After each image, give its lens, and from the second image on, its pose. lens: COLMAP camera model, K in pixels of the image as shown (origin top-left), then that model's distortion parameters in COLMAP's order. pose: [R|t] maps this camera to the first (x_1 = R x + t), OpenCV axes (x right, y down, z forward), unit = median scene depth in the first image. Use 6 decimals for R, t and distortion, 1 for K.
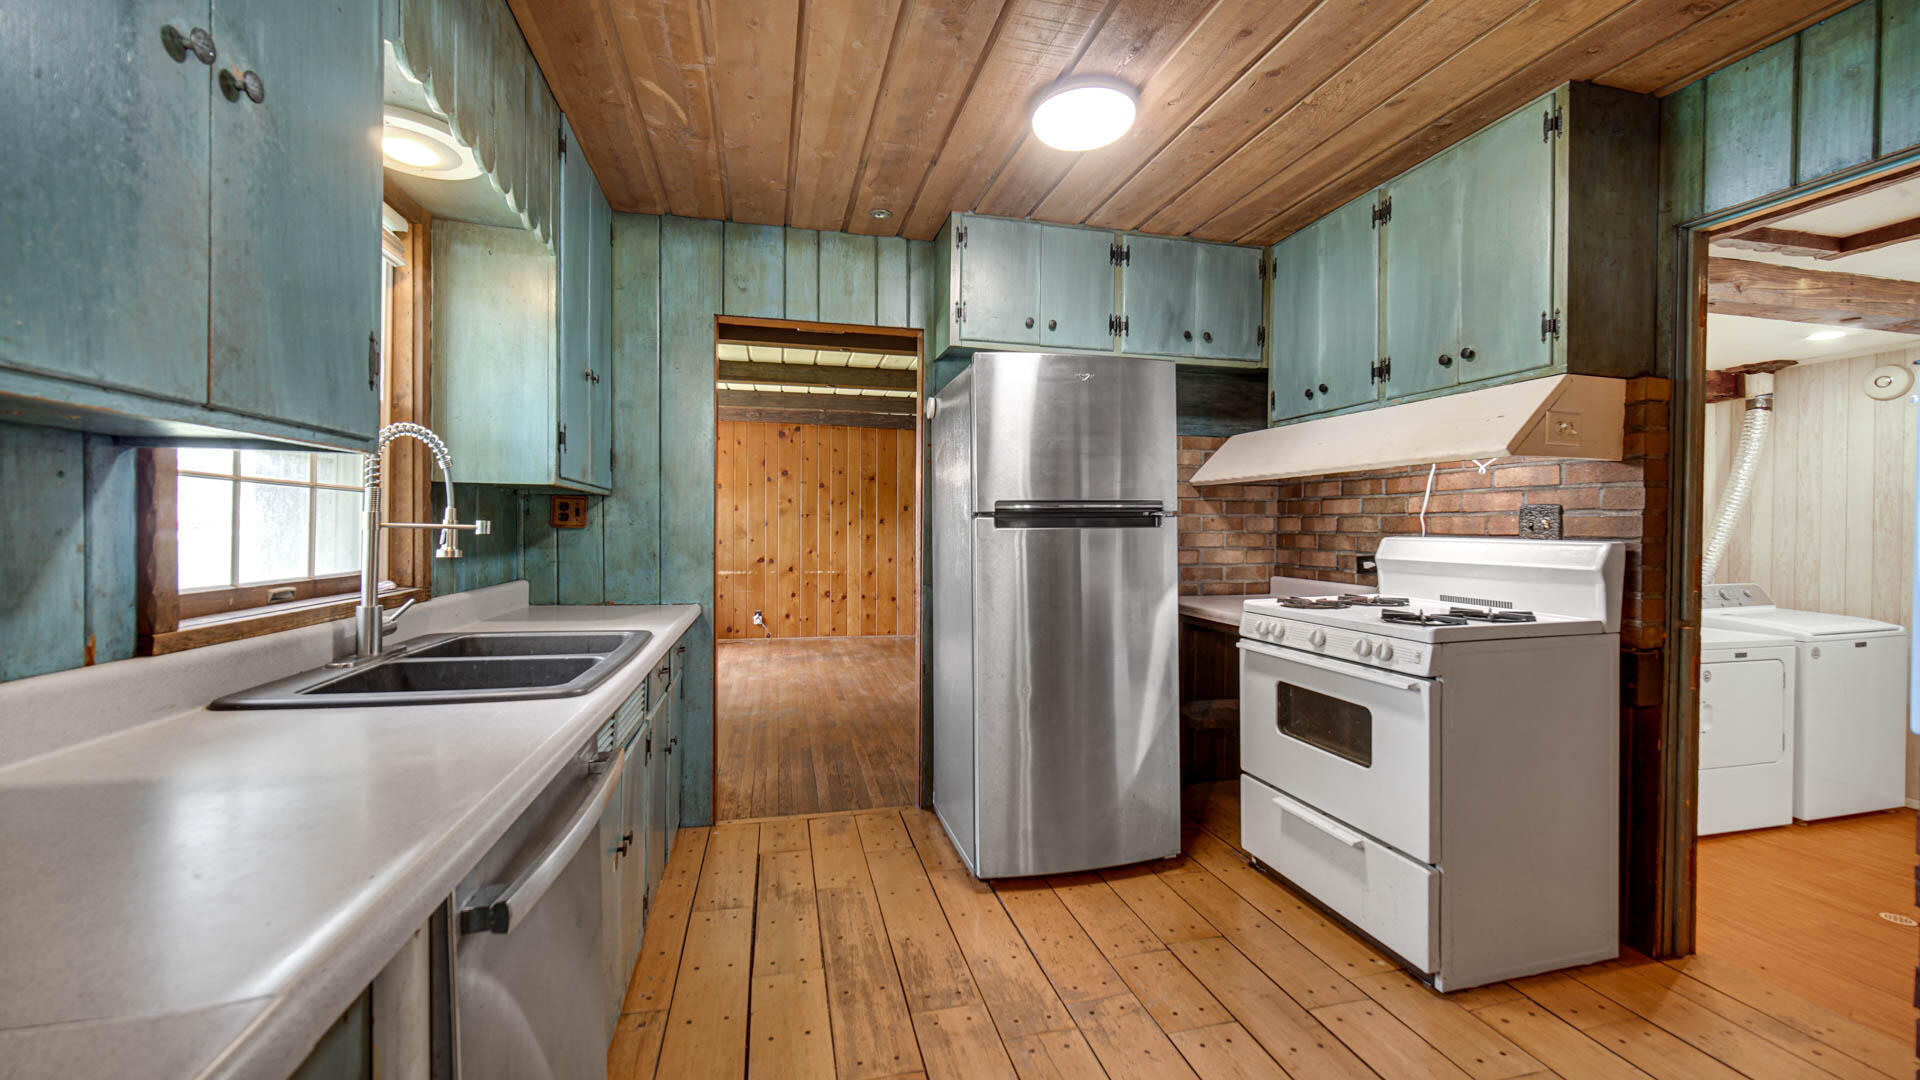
lens RADIAL K [[755.9, 0, 958.9], [0, 755.9, 535.1], [0, 0, 1]] dist [-0.000790, 0.000411]
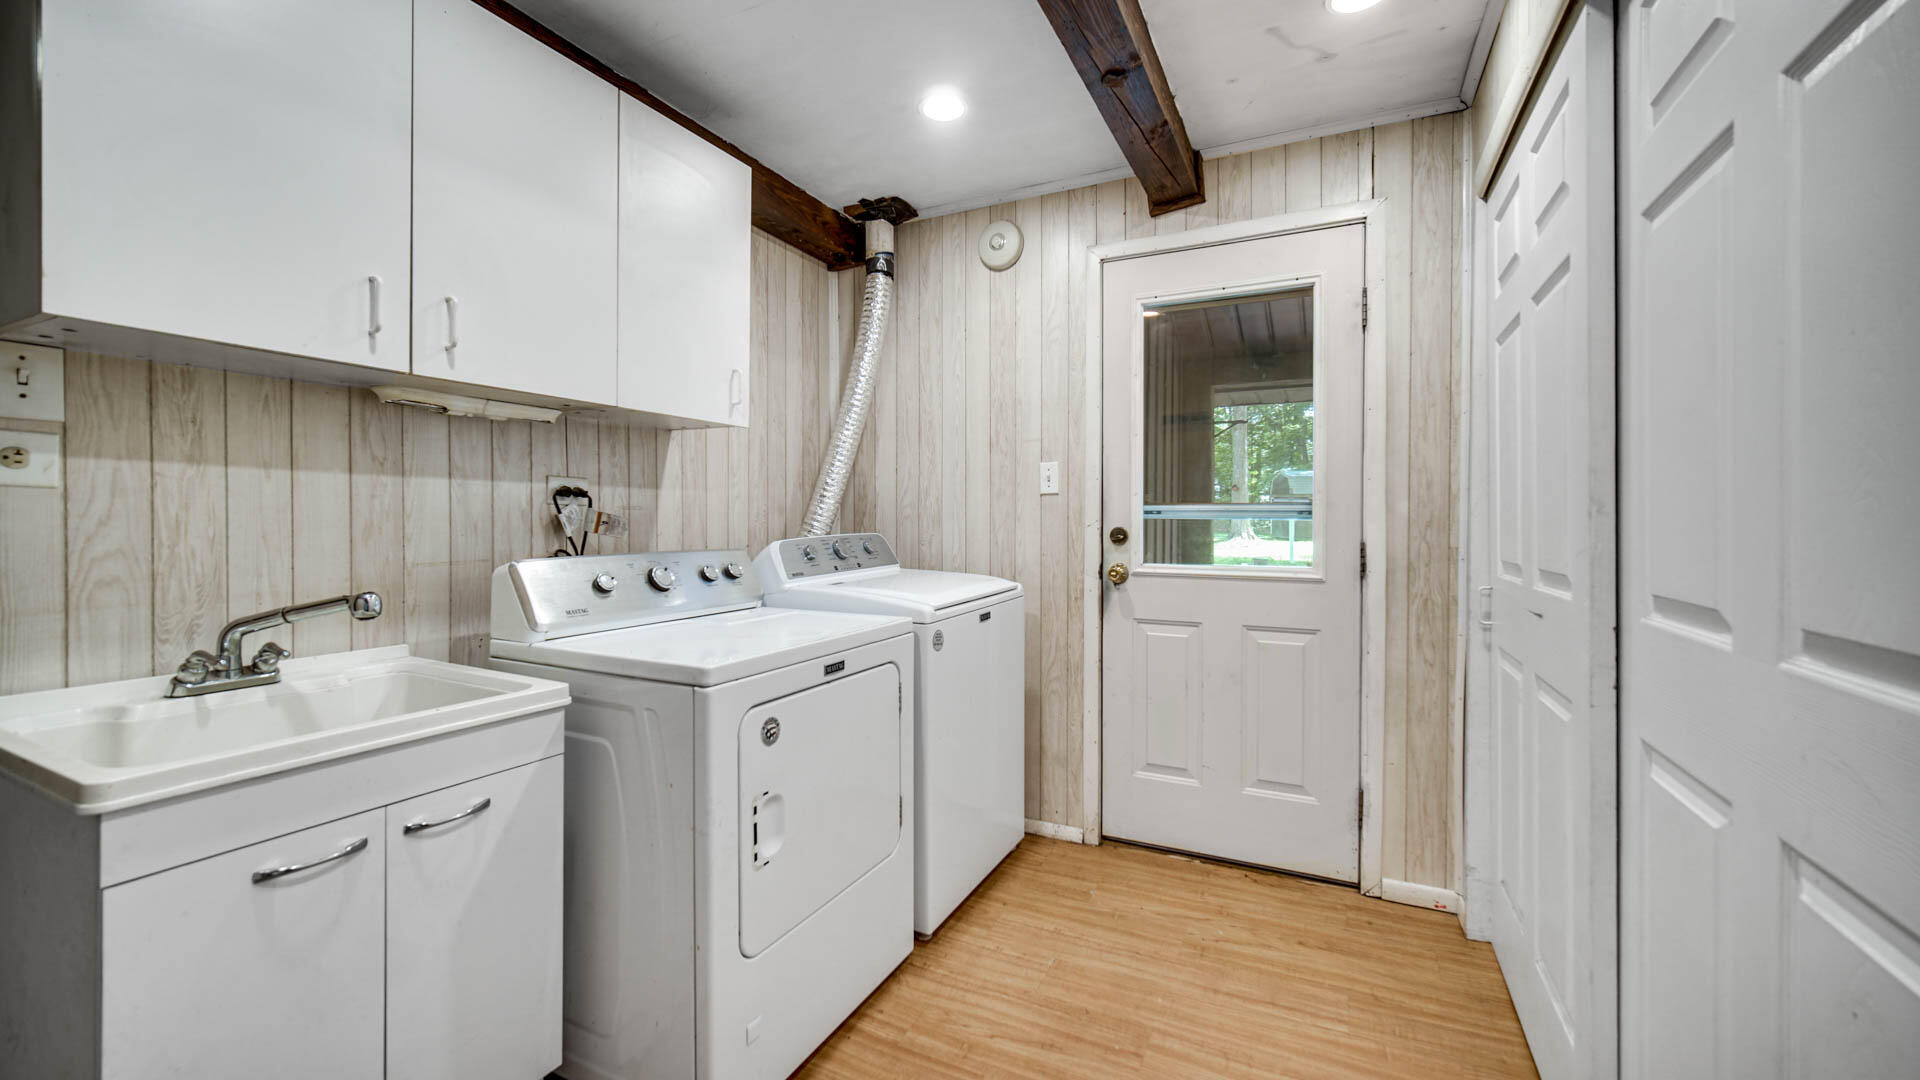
lens RADIAL K [[755.9, 0, 958.8], [0, 755.9, 527.8], [0, 0, 1]] dist [-0.000790, 0.000411]
pose [[0.646151, -0.013049, 0.763098, 0.603833], [0.011705, 0.999906, 0.007188, 0.056201], [-0.763120, 0.004287, 0.646242, 0.526399]]
